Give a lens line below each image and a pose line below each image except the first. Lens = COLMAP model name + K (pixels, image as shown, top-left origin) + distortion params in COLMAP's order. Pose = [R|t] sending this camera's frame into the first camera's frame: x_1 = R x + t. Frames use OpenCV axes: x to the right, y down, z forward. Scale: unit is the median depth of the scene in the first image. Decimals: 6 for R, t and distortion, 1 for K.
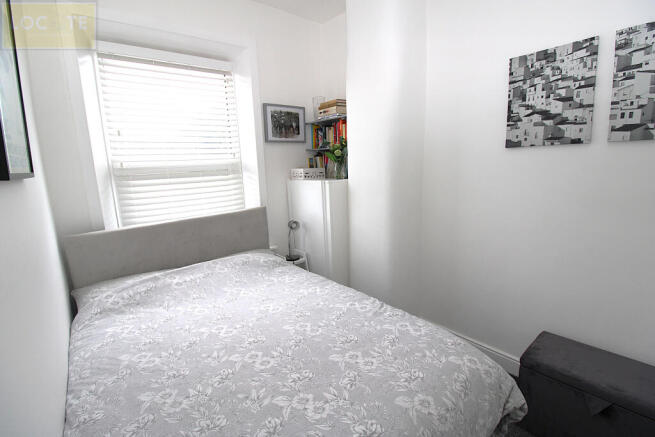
lens RADIAL K [[310.1, 0, 327.5], [0, 310.1, 218.5], [0, 0, 1]] dist [-0.001535, -0.013839]
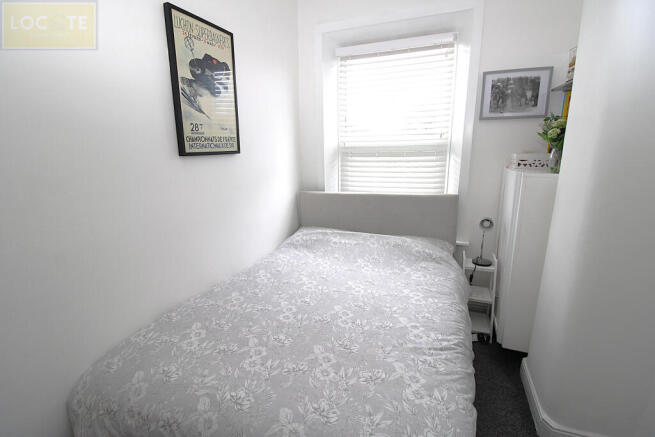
lens RADIAL K [[310.1, 0, 327.5], [0, 310.1, 218.5], [0, 0, 1]] dist [-0.001535, -0.013839]
pose [[0.477025, 0.227964, -0.848811, 0.477887], [-0.155883, 0.972409, 0.173553, -0.085231], [0.864955, 0.049525, 0.499399, 0.301327]]
